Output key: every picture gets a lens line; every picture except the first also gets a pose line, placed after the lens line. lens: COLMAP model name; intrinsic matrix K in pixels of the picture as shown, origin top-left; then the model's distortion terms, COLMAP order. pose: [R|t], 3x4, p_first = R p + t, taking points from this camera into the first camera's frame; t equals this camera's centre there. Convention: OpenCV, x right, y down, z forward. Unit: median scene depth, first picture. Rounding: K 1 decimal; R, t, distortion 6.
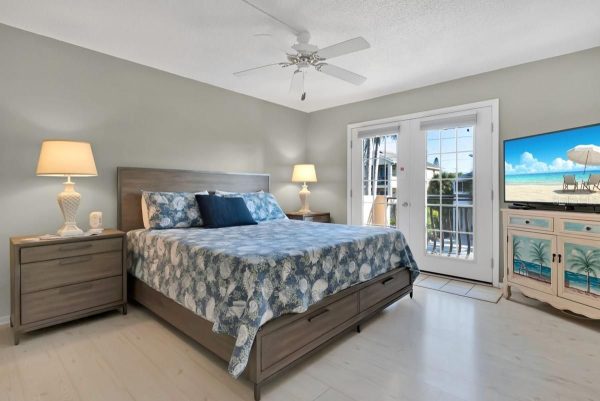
lens RADIAL K [[300.8, 0, 298.5], [0, 300.8, 193.3], [0, 0, 1]] dist [-0.000315, -0.000046]
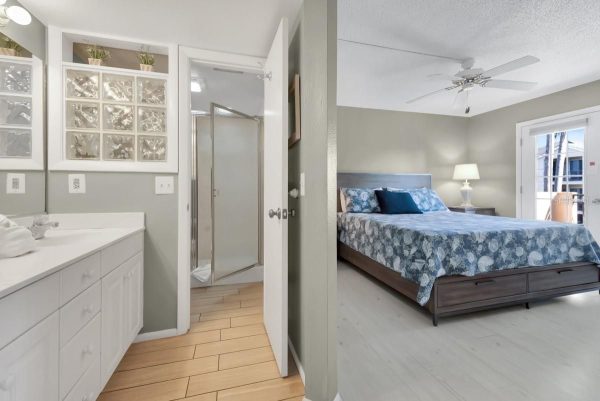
lens RADIAL K [[247.5, 0, 298.3], [0, 247.5, 188.7], [0, 0, 1]] dist [0.002448, 0.000197]
pose [[0.844996, -0.001450, -0.534770, -0.029084], [-0.002108, 0.999980, -0.006041, 0.006716], [0.534768, 0.006232, 0.844976, -0.243802]]
